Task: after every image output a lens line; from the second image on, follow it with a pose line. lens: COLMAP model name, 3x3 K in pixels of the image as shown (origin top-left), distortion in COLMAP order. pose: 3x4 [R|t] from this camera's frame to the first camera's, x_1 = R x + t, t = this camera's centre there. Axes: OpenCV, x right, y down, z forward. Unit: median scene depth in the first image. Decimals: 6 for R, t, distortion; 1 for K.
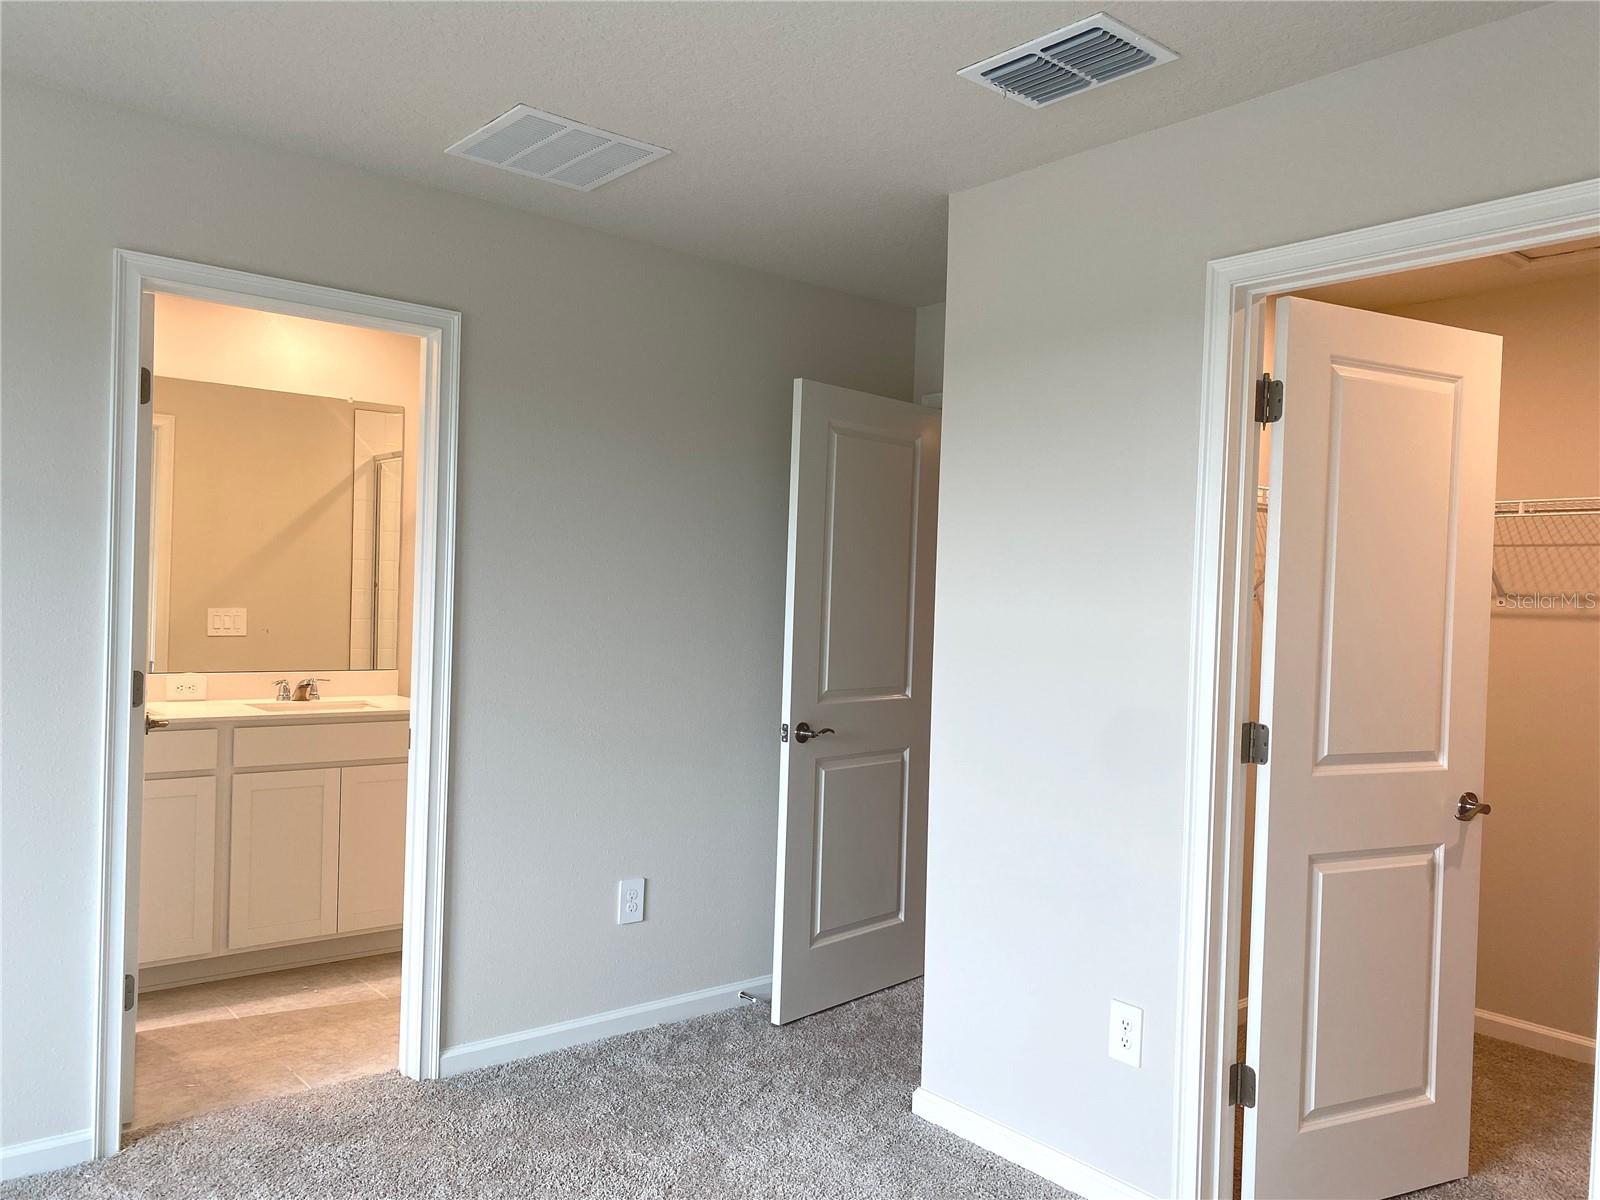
lens RADIAL K [[1229.7, 0, 801.7], [0, 1229.7, 619.9], [0, 0, 1]] dist [0.008155, -0.007204]
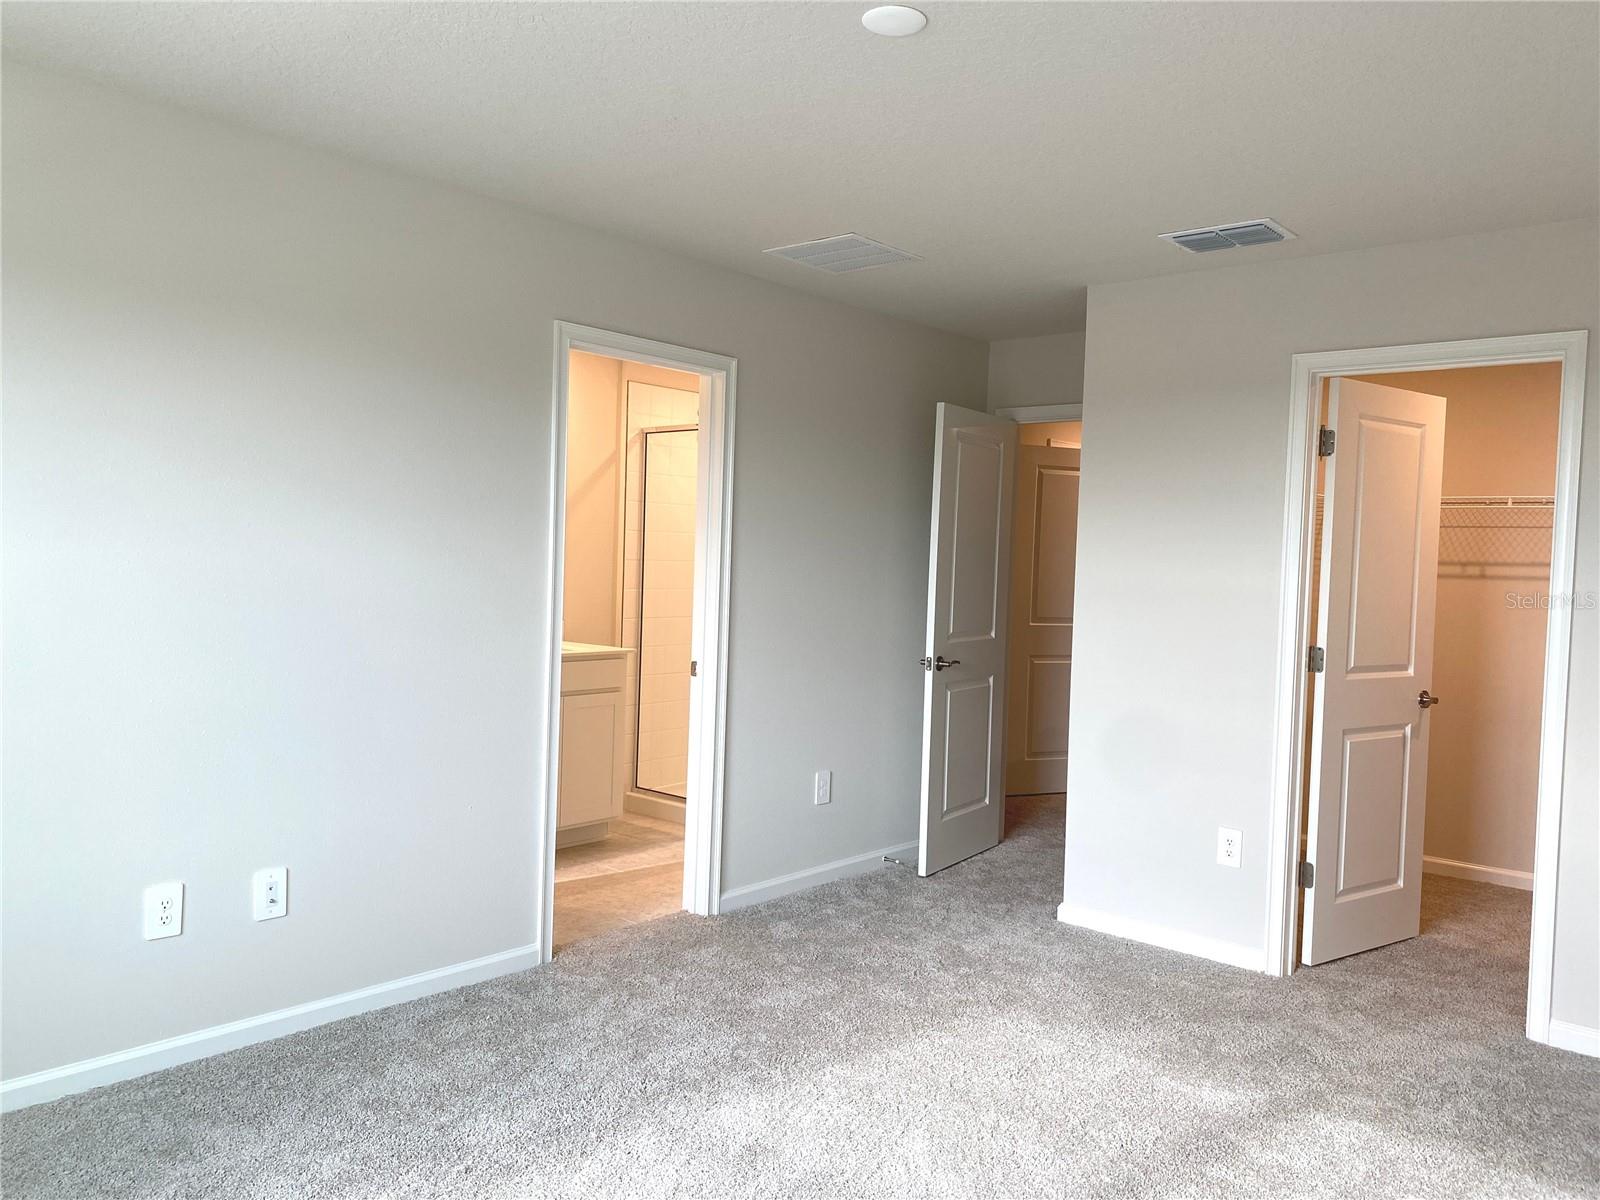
lens RADIAL K [[1207.3, 0, 795.7], [0, 1207.3, 606.0], [0, 0, 1]] dist [0.002480, 0.002489]
pose [[0.989331, -0.007400, 0.145500, -0.473629], [0.003348, 0.999600, 0.028075, -0.013175], [-0.145650, -0.027289, 0.988960, -0.400848]]
